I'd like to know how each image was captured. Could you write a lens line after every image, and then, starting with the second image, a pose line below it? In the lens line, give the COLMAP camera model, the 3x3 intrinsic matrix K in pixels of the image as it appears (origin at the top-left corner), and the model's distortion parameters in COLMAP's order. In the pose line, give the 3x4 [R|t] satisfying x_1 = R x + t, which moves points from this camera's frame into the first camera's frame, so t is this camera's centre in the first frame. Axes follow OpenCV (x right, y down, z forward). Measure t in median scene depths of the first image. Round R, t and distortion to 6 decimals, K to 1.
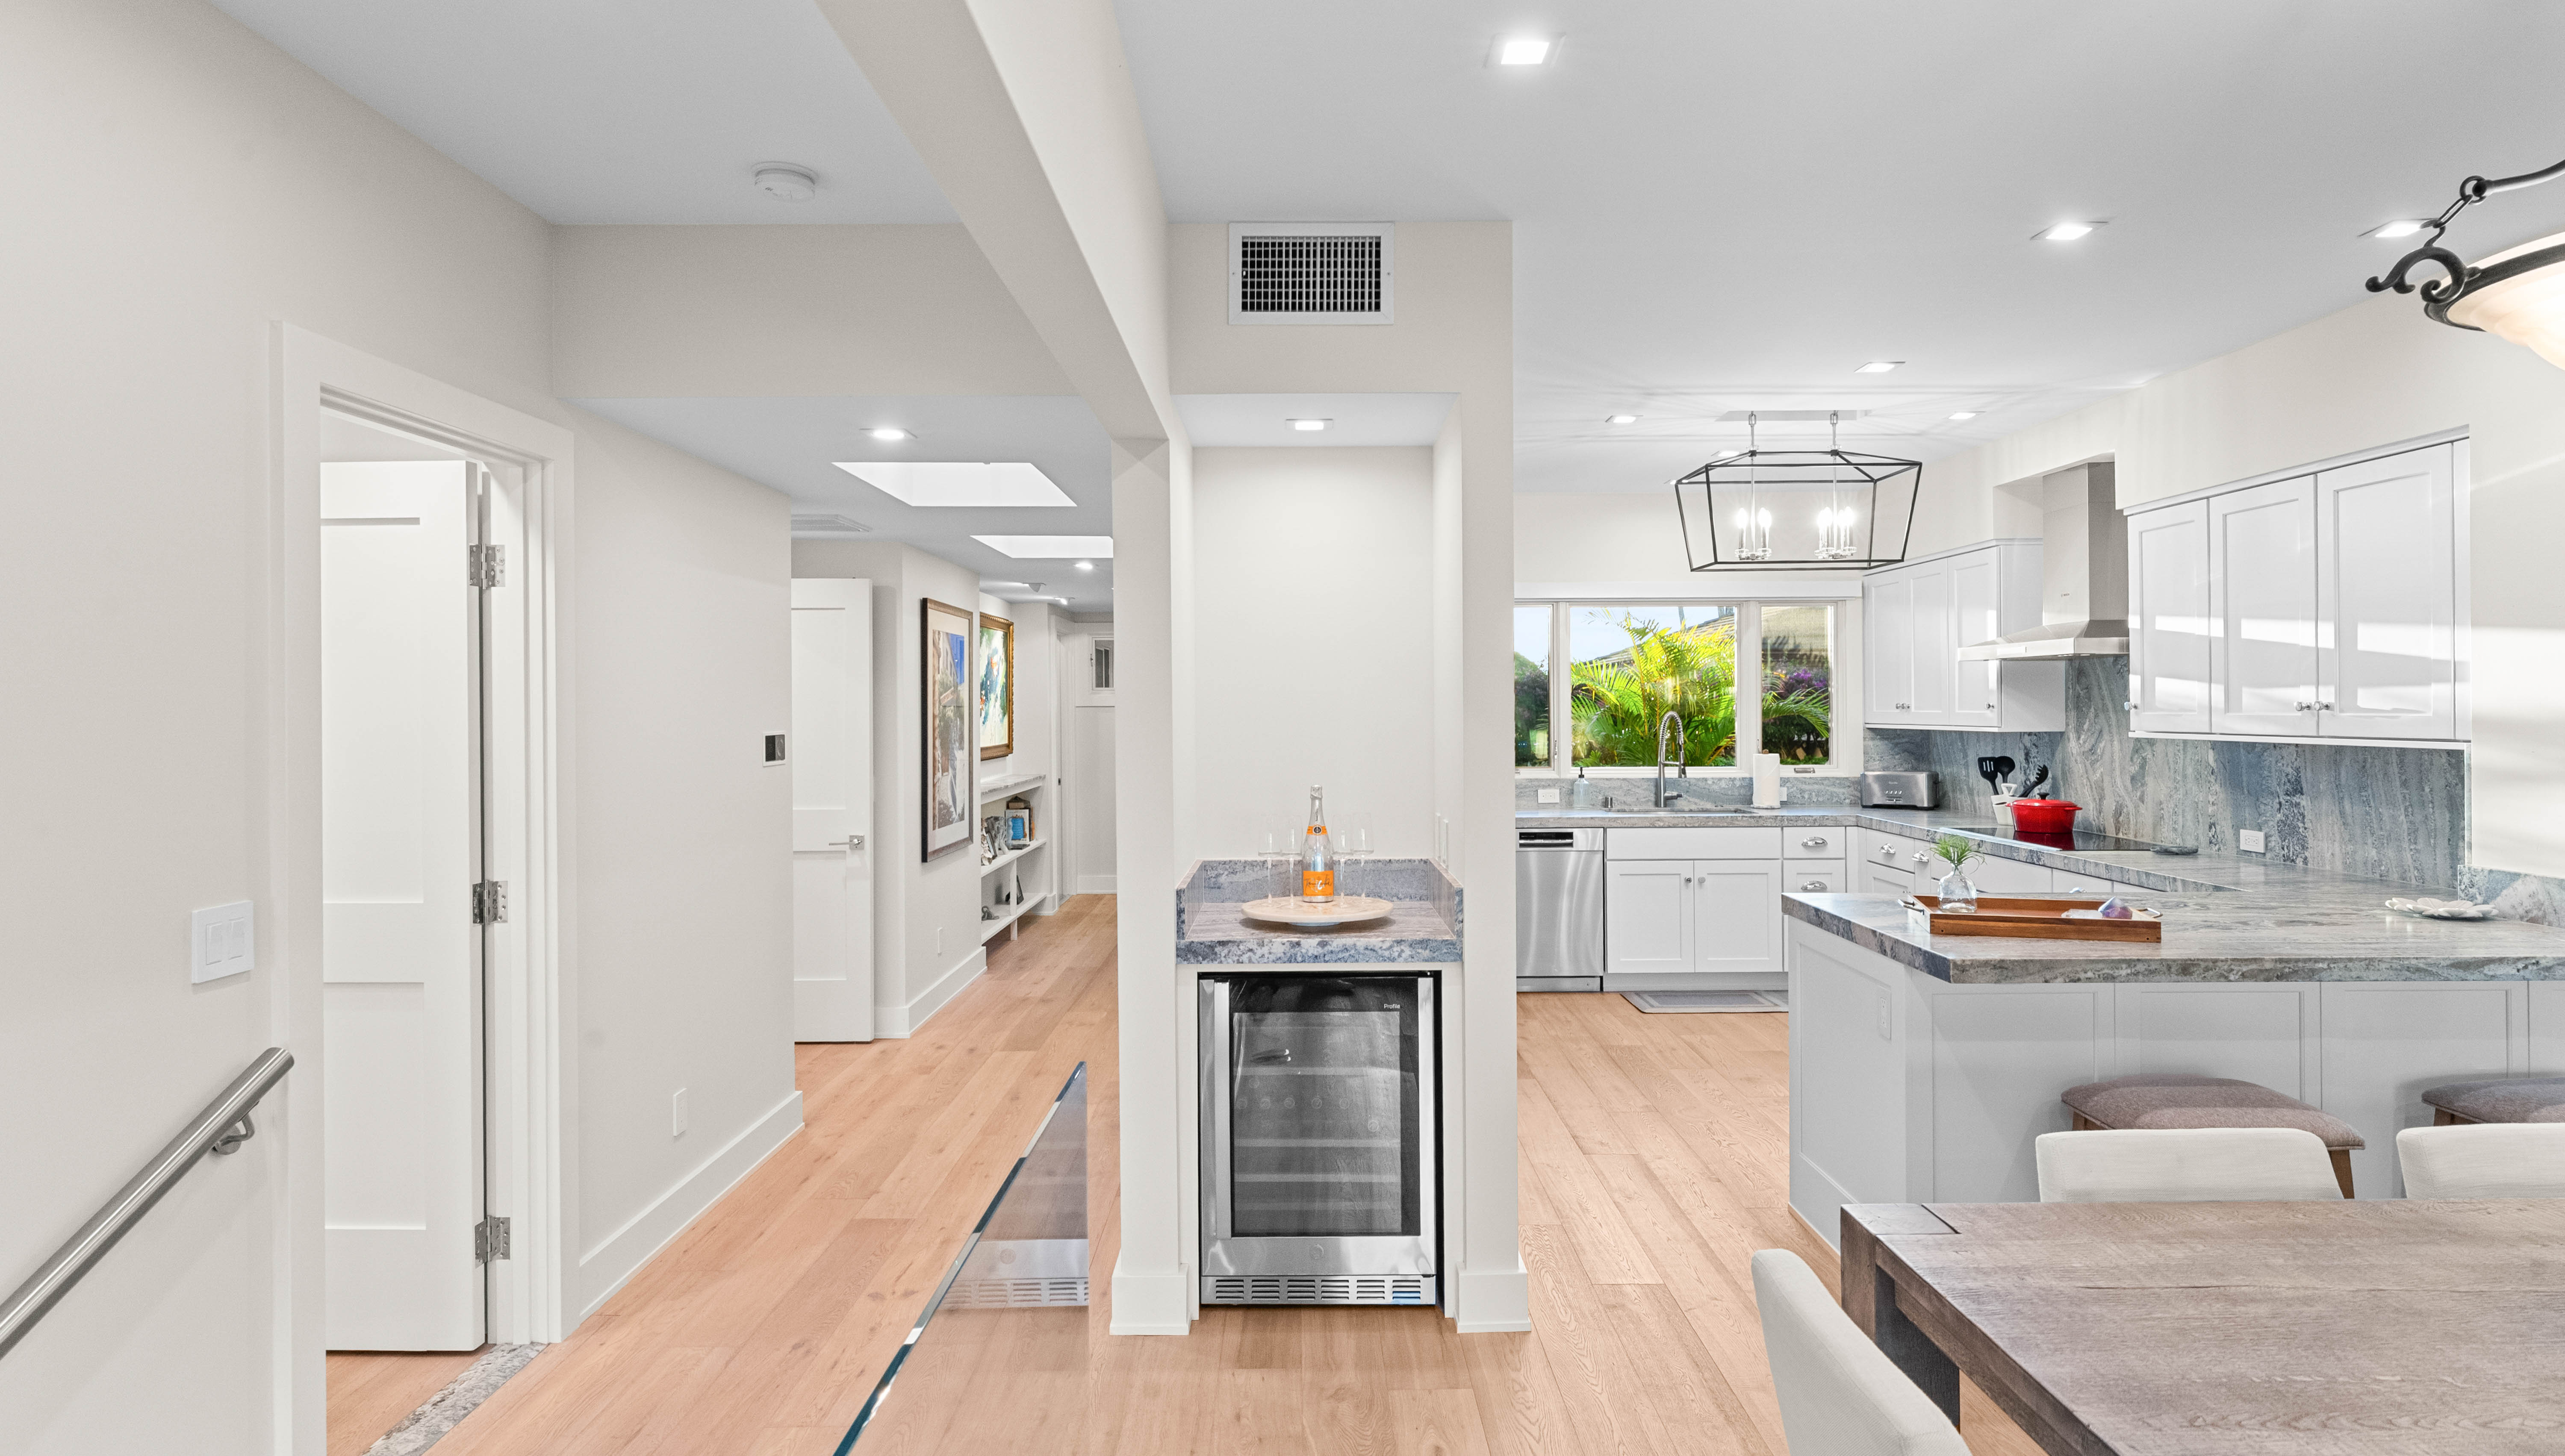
lens RADIAL K [[1333.3, 0, 1297.2], [0, 1333.3, 710.7], [0, 0, 1]] dist [0.002429, 0.001470]
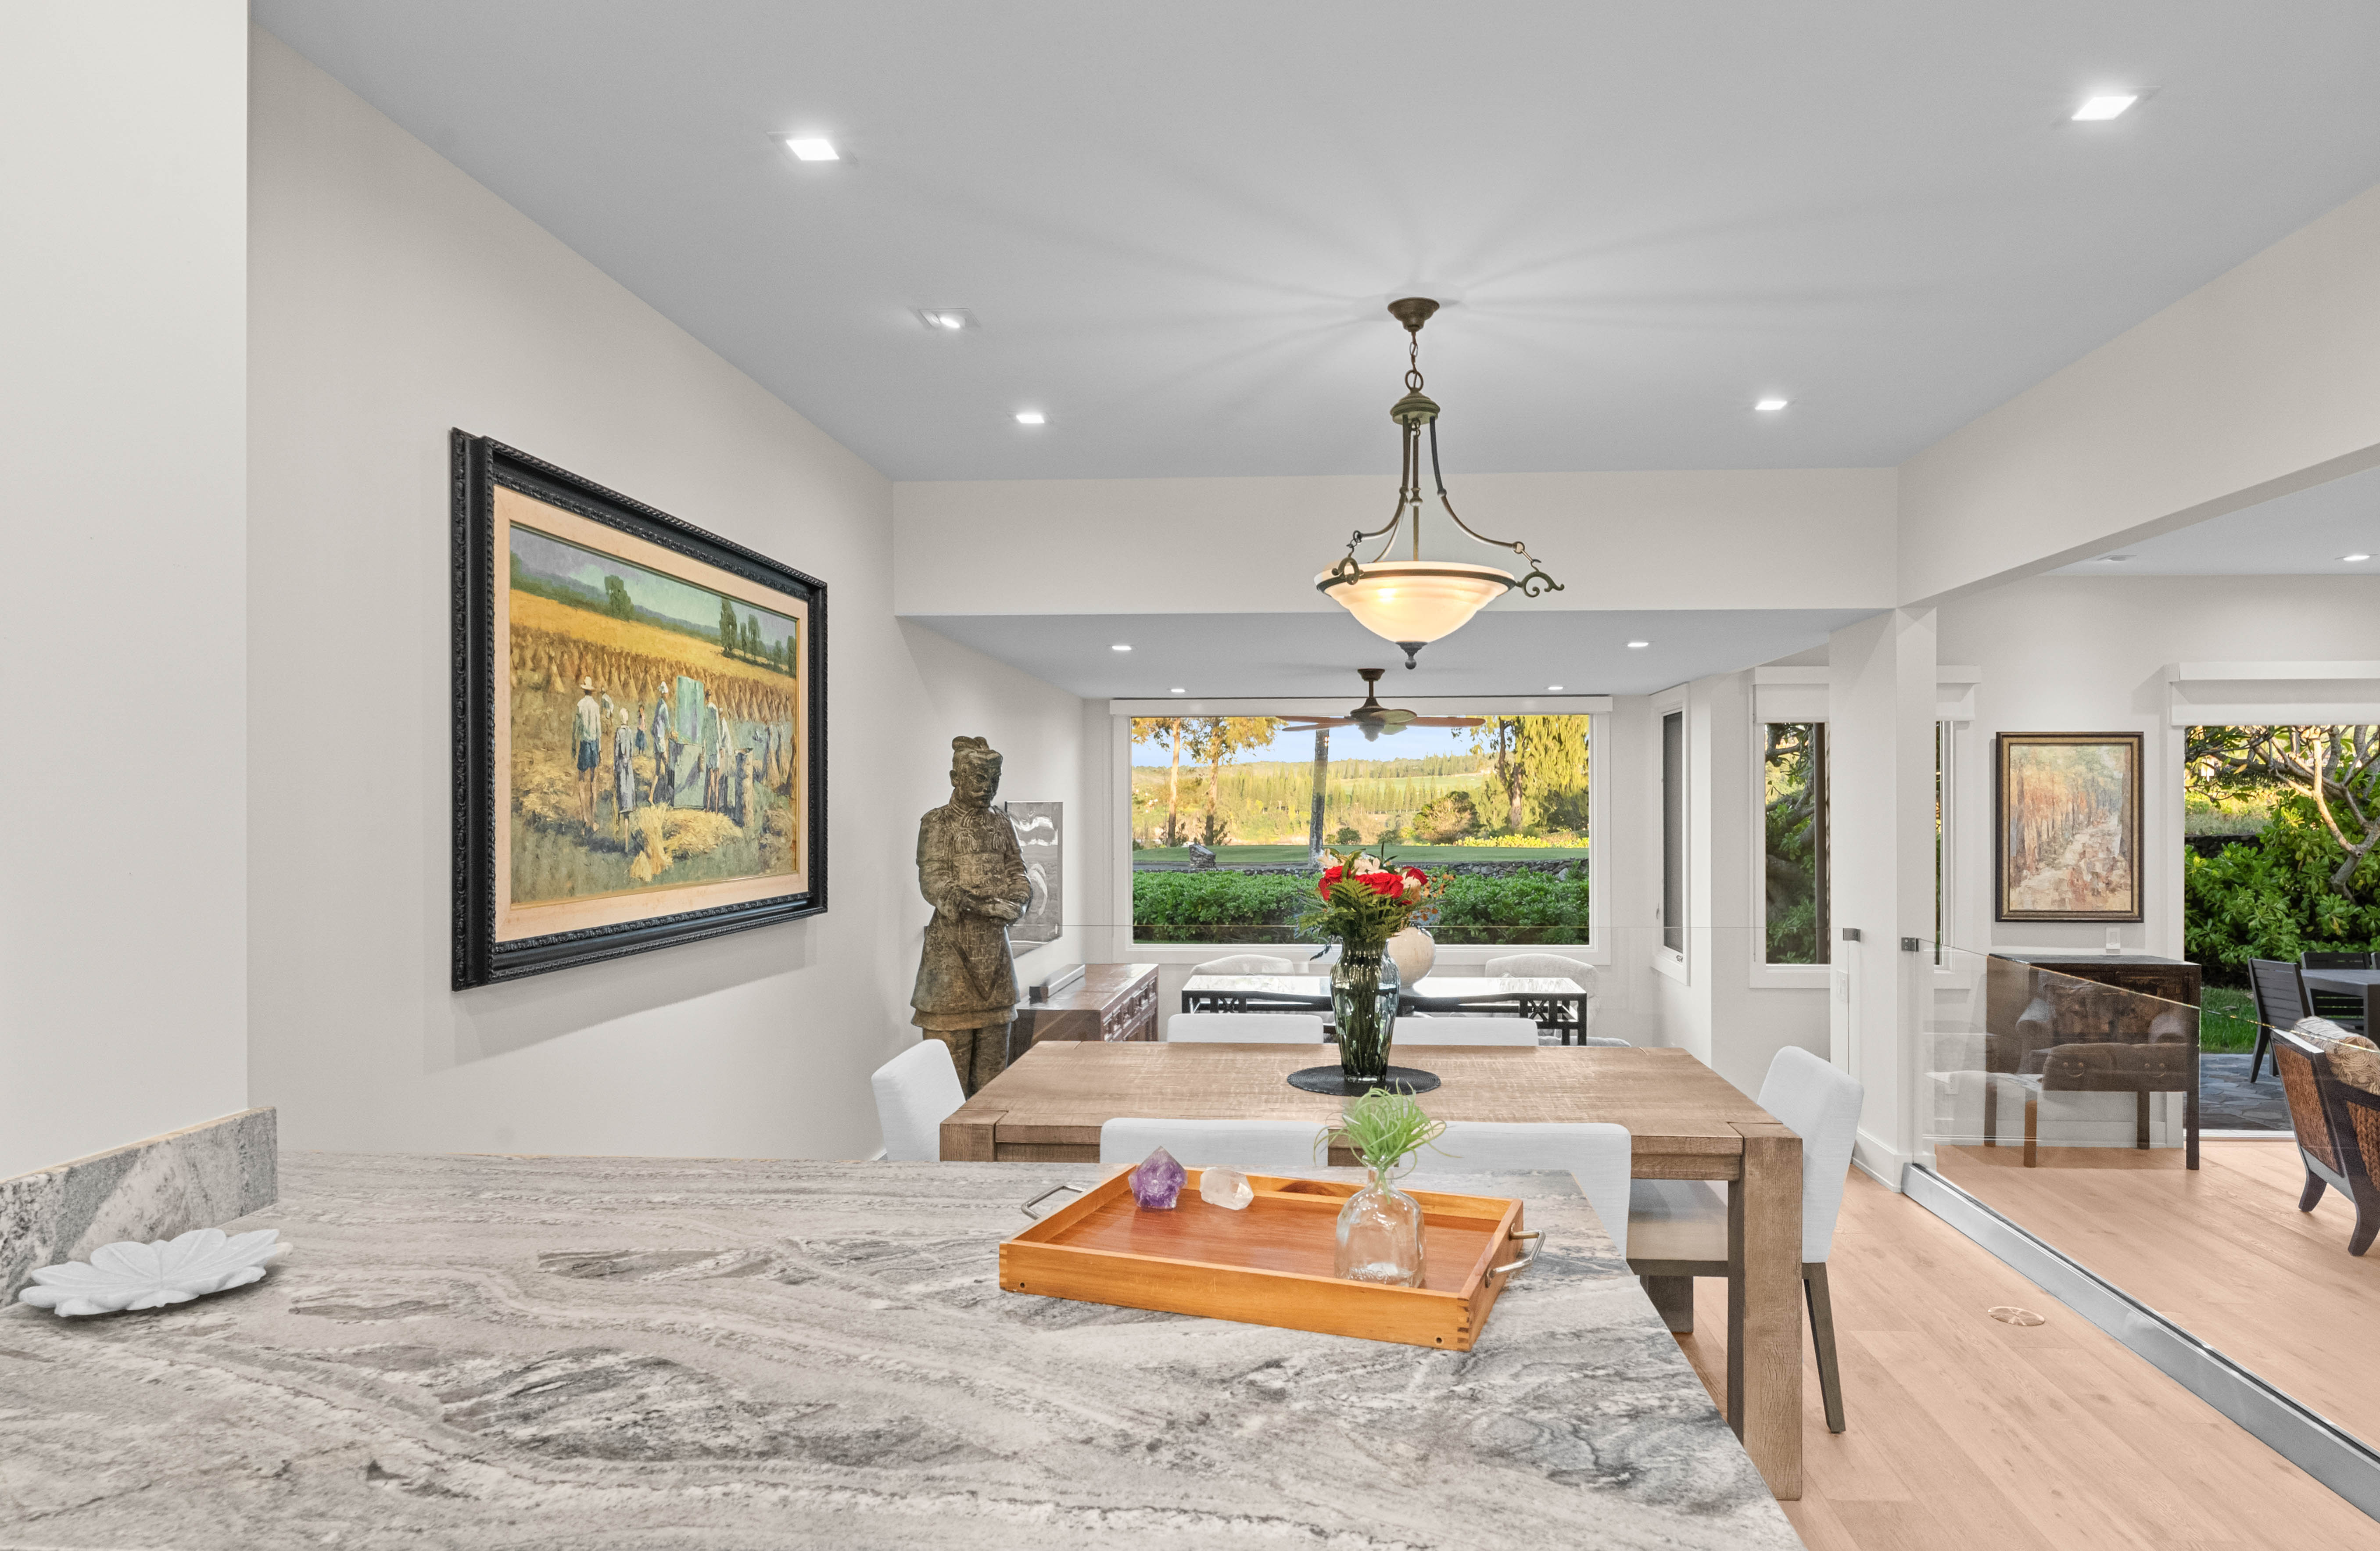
lens RADIAL K [[1375.6, 0, 1243.9], [0, 1375.6, 806.1], [0, 0, 1]] dist [-0.003977, 0.000953]
pose [[-0.997821, 0.008115, 0.065472, 0.335712], [0.008503, 0.999948, 0.005652, 0.005474], [-0.065422, 0.006196, -0.997838, 0.928596]]
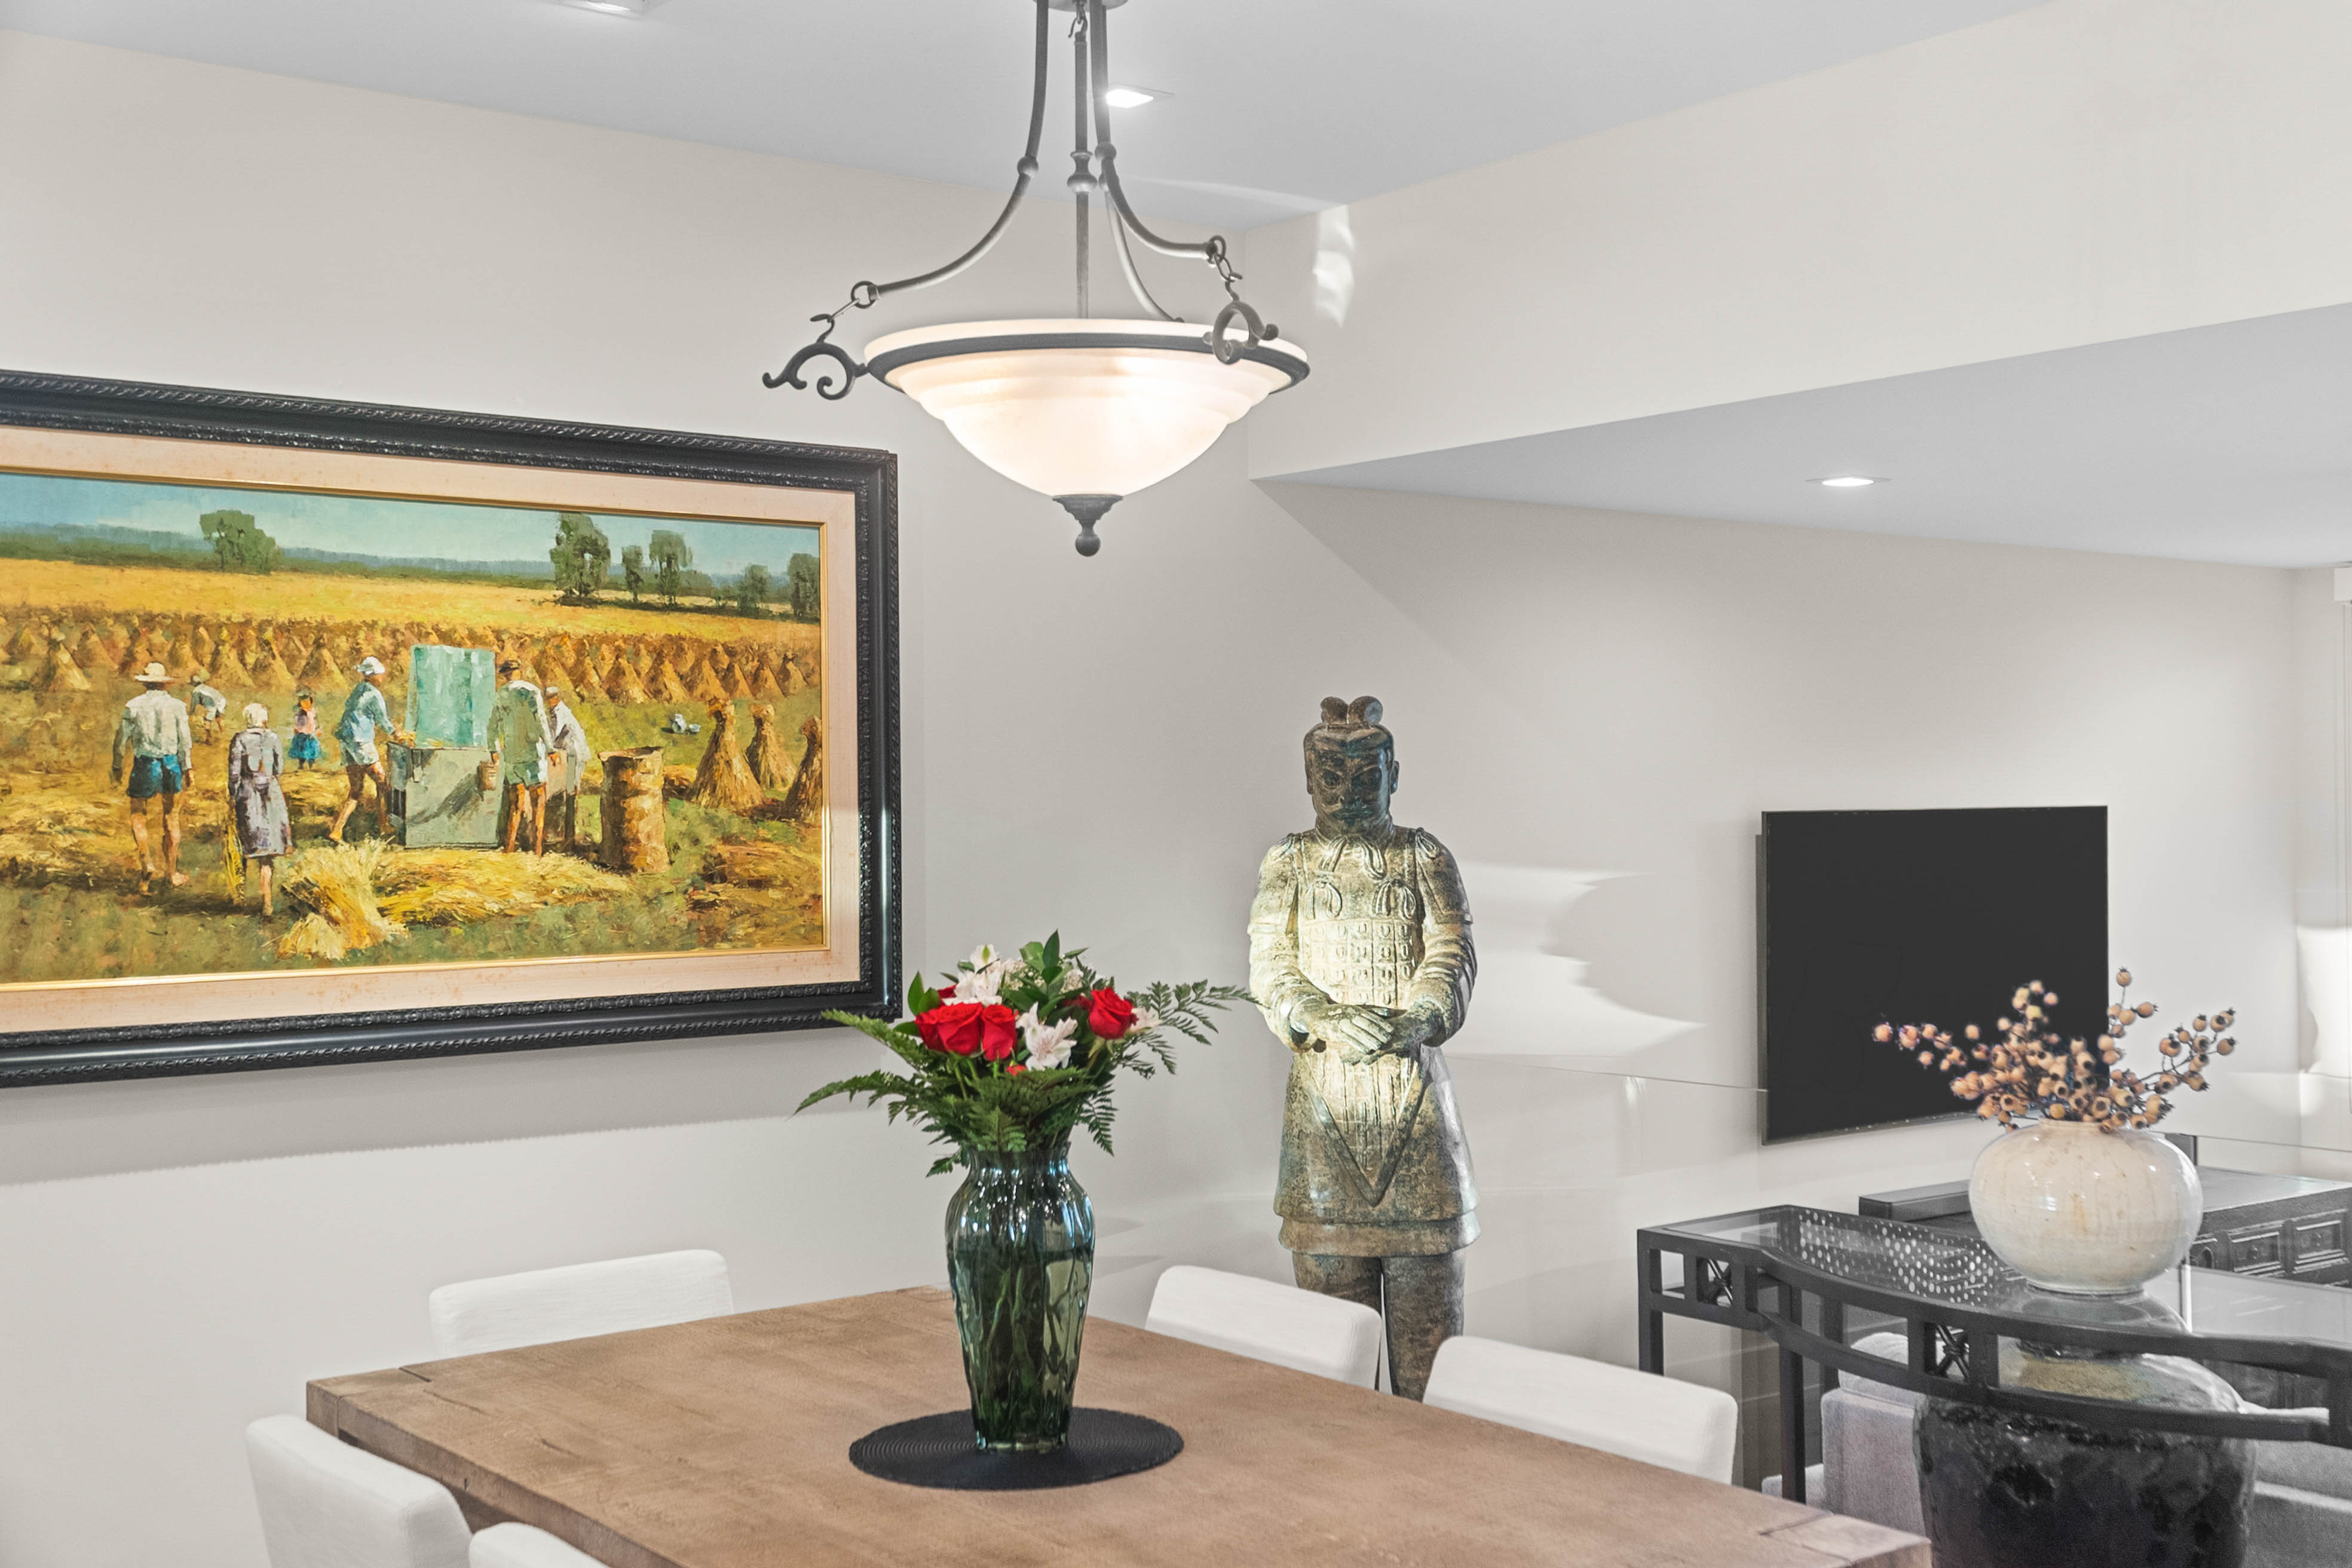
lens RADIAL K [[2578.7, 0, 1176.0], [0, 2578.7, 784.0], [0, 0, 1]] dist [0.060874, 0.000374]
pose [[-0.608421, 0.013057, 0.793507, -0.139170], [0.014974, 0.999876, -0.004972, -0.004573], [-0.793473, 0.008857, -0.608540, 0.595226]]
